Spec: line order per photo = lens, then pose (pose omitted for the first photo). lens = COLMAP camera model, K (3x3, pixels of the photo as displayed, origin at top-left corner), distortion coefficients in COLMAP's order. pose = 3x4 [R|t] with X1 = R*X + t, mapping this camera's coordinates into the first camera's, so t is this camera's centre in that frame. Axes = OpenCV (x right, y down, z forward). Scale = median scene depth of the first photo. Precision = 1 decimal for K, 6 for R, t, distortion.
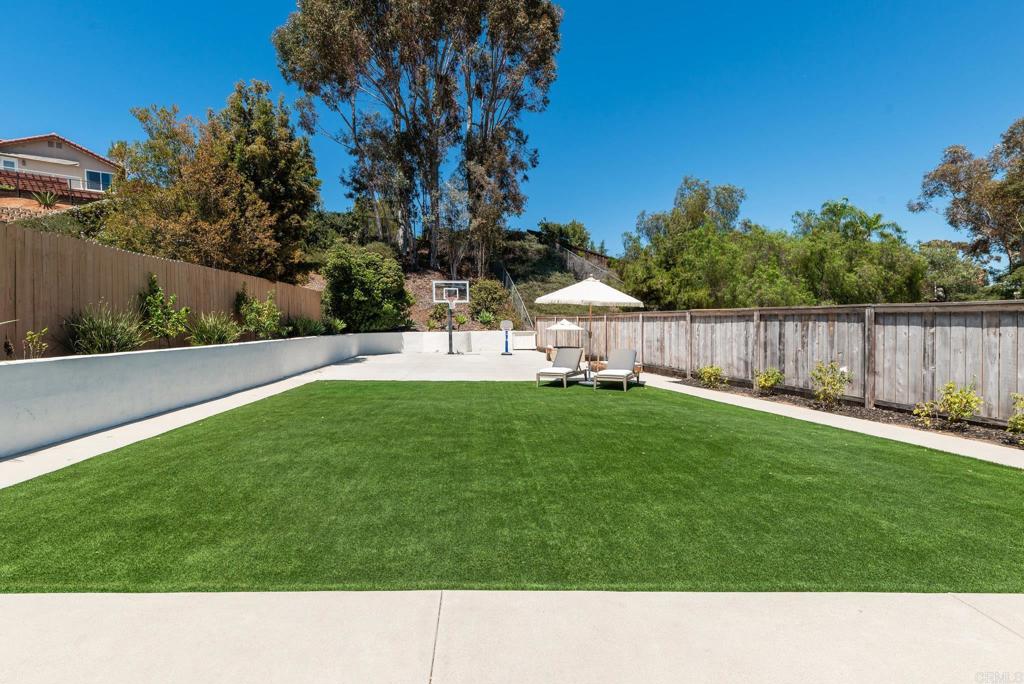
lens RADIAL K [[516.7, 0, 492.9], [0, 516.7, 328.0], [0, 0, 1]] dist [0.010603, 0.000268]
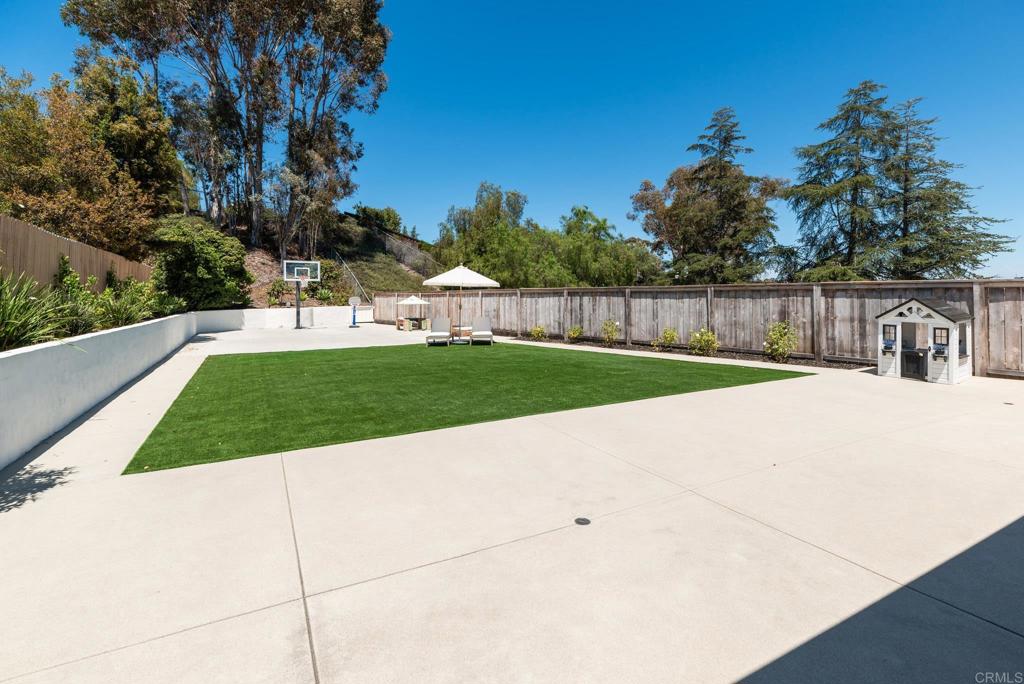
lens RADIAL K [[479.8, 0, 532.0], [0, 479.8, 281.5], [0, 0, 1]] dist [0.011764, -0.001725]
pose [[0.878549, 0.006442, 0.477609, -0.140041], [0.014191, 0.999116, -0.039580, -0.001047], [-0.477442, 0.041551, 0.877680, -0.116013]]
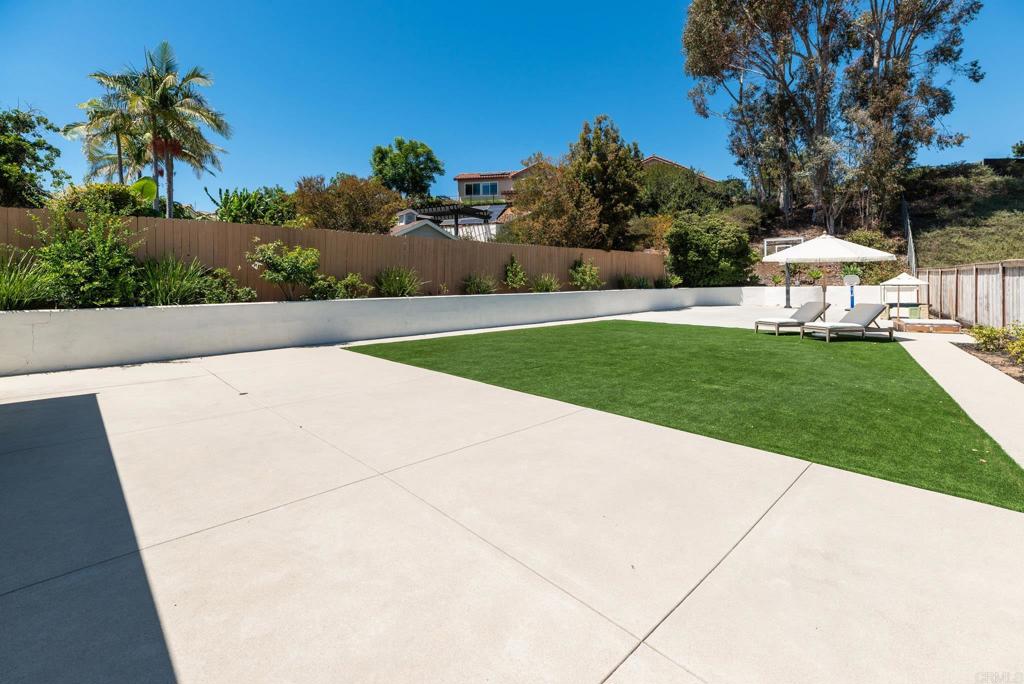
lens RADIAL K [[479.8, 0, 510.8], [0, 479.8, 282.7], [0, 0, 1]] dist [0.011764, -0.001725]
pose [[0.673120, -0.002070, -0.739530, 0.276024], [0.000579, 0.999997, -0.002272, 0.001190], [0.739533, 0.001101, 0.673119, -0.074758]]
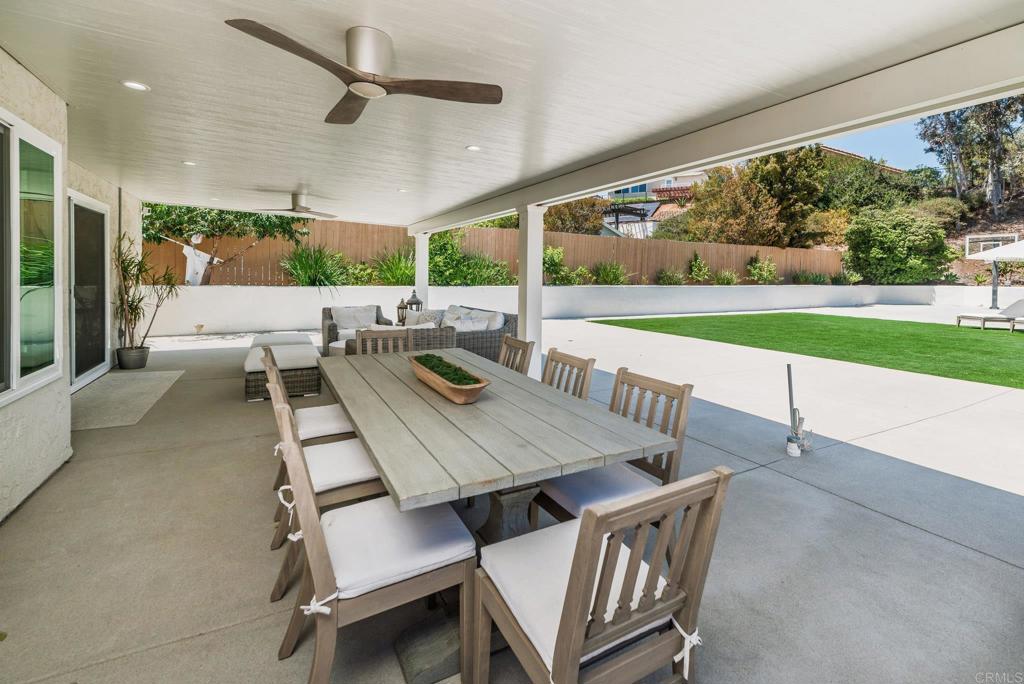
lens RADIAL K [[479.8, 0, 503.2], [0, 479.8, 287.9], [0, 0, 1]] dist [0.011764, -0.001725]
pose [[0.453797, 0.027913, -0.890668, 0.333337], [-0.018644, 0.999588, 0.021828, 0.007942], [0.890910, 0.006700, 0.454131, -0.268298]]
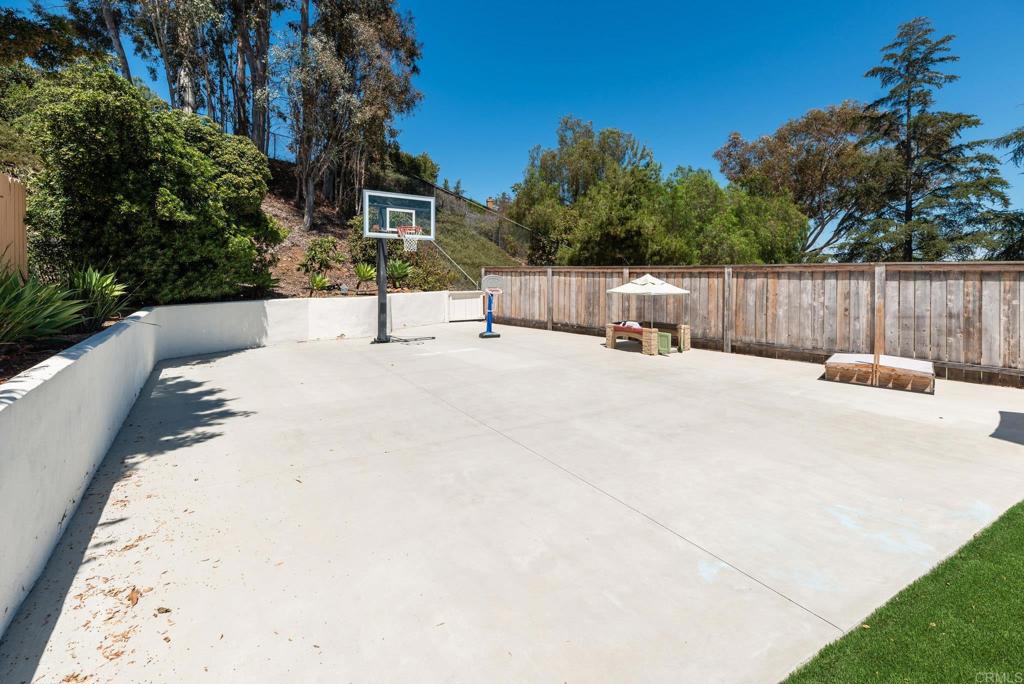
lens RADIAL K [[479.8, 0, 536.4], [0, 479.8, 272.5], [0, 0, 1]] dist [0.011764, -0.001725]
pose [[0.846507, 0.004822, 0.532356, -0.214830], [0.002329, 0.999916, -0.012760, -0.011125], [-0.532373, 0.012042, 0.846425, 0.552618]]
